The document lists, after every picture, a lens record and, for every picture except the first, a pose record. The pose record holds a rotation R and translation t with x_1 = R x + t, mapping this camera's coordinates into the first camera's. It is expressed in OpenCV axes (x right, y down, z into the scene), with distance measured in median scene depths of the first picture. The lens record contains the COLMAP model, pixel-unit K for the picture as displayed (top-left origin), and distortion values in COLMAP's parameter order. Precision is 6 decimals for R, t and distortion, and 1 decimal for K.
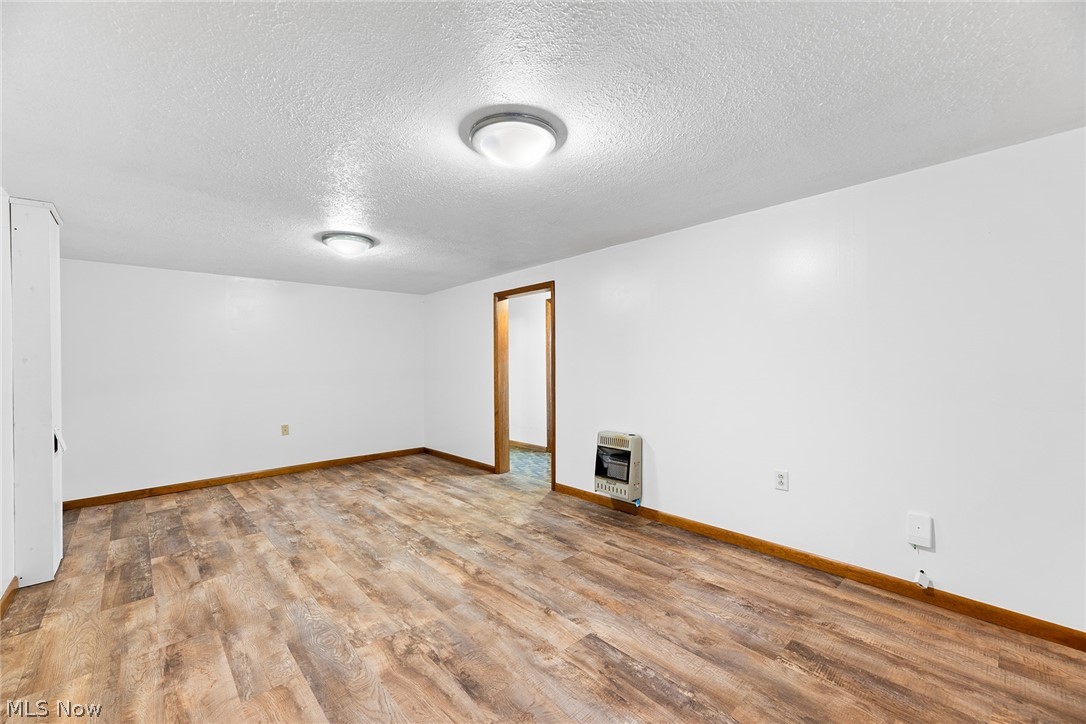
lens RADIAL K [[438.3, 0, 543.1], [0, 438.3, 363.3], [0, 0, 1]] dist [-0.000080, -0.000067]
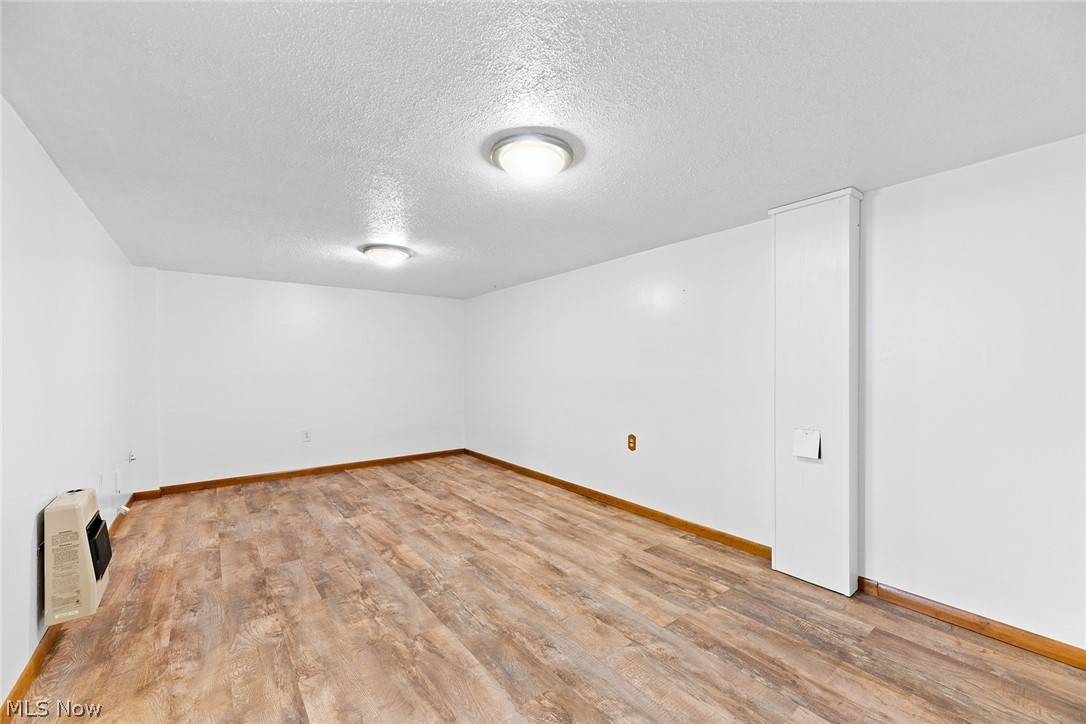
lens RADIAL K [[438.3, 0, 542.9], [0, 438.3, 365.2], [0, 0, 1]] dist [-0.000080, -0.000067]
pose [[-0.995707, 0.012622, 0.091696, -0.655973], [0.012512, 0.999920, -0.001773, -0.000186], [-0.091711, -0.000618, -0.995785, 2.049849]]
